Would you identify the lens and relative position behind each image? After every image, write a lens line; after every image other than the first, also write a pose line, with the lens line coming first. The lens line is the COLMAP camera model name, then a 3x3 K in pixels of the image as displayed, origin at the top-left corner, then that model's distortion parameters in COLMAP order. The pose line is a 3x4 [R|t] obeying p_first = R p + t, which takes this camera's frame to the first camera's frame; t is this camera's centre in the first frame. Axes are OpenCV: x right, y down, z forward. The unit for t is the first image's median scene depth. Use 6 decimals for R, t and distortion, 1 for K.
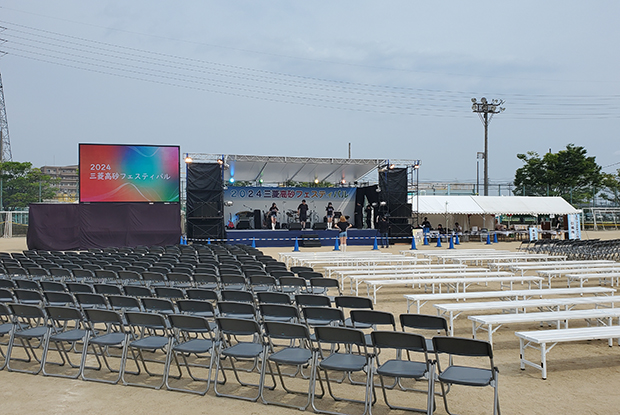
lens RADIAL K [[518.0, 0, 310.0], [0, 518.0, 207.5], [0, 0, 1]] dist [0.050747, 0.001166]
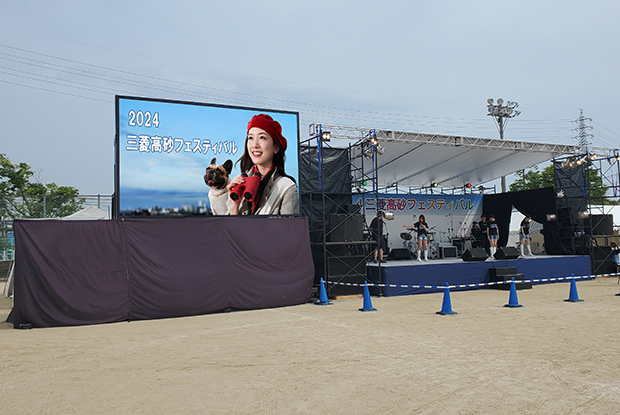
lens RADIAL K [[518.0, 0, 310.0], [0, 518.0, 207.5], [0, 0, 1]] dist [0.050747, 0.001166]
pose [[0.971471, -0.012109, 0.236848, -0.330929], [0.024020, 0.998584, -0.047470, 0.006444], [-0.235938, 0.051805, 0.970386, 0.430726]]
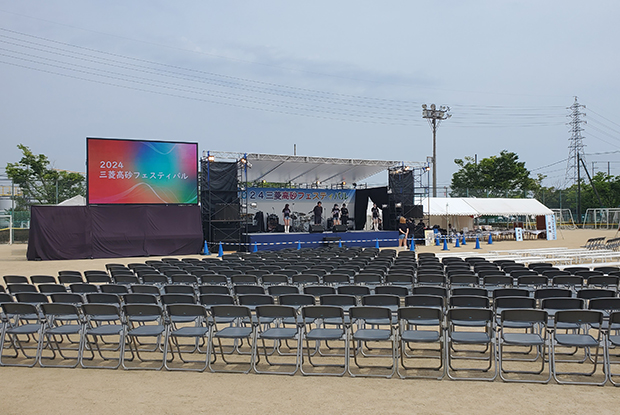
lens RADIAL K [[518.0, 0, 310.0], [0, 518.0, 207.5], [0, 0, 1]] dist [0.050747, 0.001166]
pose [[0.978929, -0.002772, 0.204183, -0.219950], [0.003844, 0.999981, -0.004853, 0.000942], [-0.204166, 0.005535, 0.978921, 0.055507]]
